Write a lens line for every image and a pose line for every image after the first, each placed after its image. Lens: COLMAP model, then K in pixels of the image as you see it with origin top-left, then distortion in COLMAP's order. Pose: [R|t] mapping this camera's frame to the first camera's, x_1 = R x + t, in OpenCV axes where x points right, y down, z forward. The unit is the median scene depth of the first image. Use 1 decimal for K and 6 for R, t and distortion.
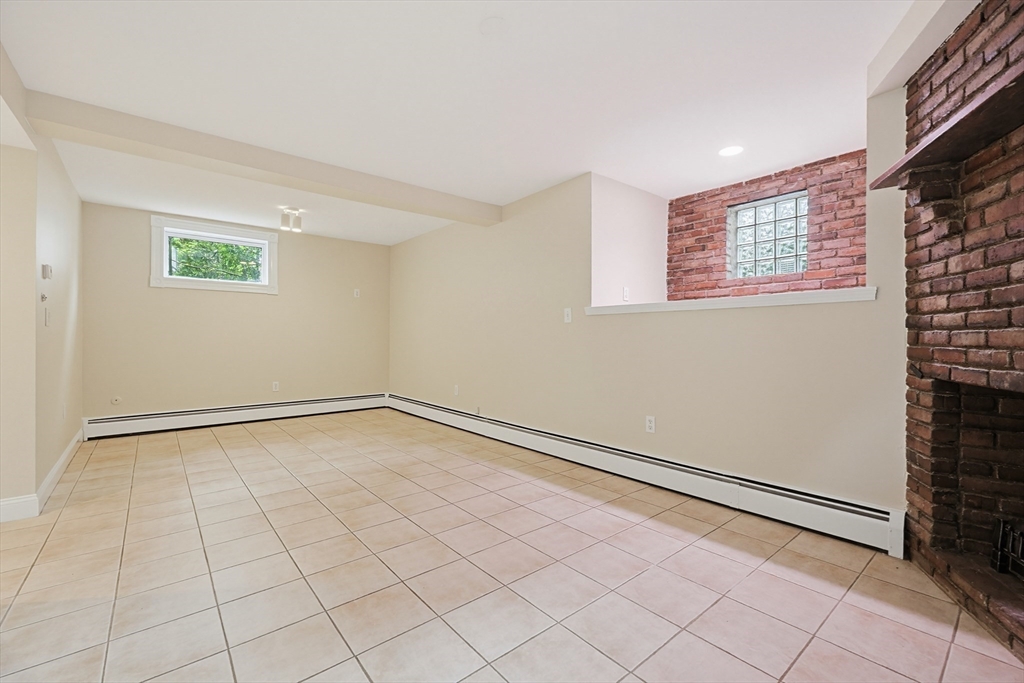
lens RADIAL K [[435.6, 0, 520.2], [0, 435.6, 336.2], [0, 0, 1]] dist [-0.003133, -0.000139]
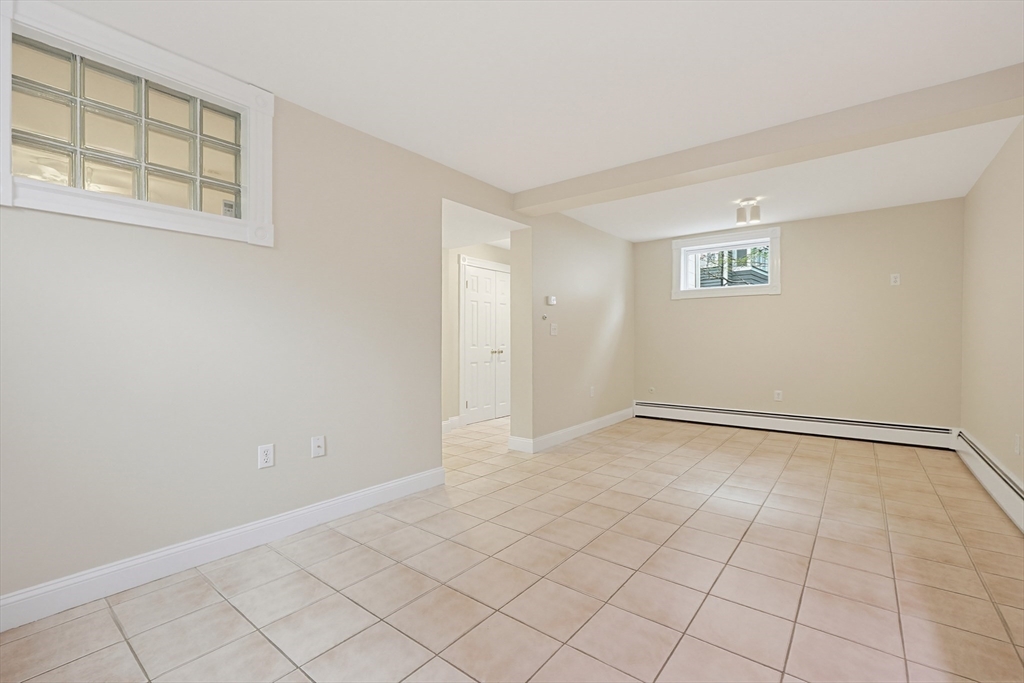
lens RADIAL K [[439.2, 0, 527.2], [0, 439.2, 339.9], [0, 0, 1]] dist [-0.001995, -0.000349]
pose [[0.212555, -0.002913, -0.977145, 0.583430], [0.005887, 0.999981, -0.001701, -0.006184], [0.977131, -0.005391, 0.212568, 0.774604]]
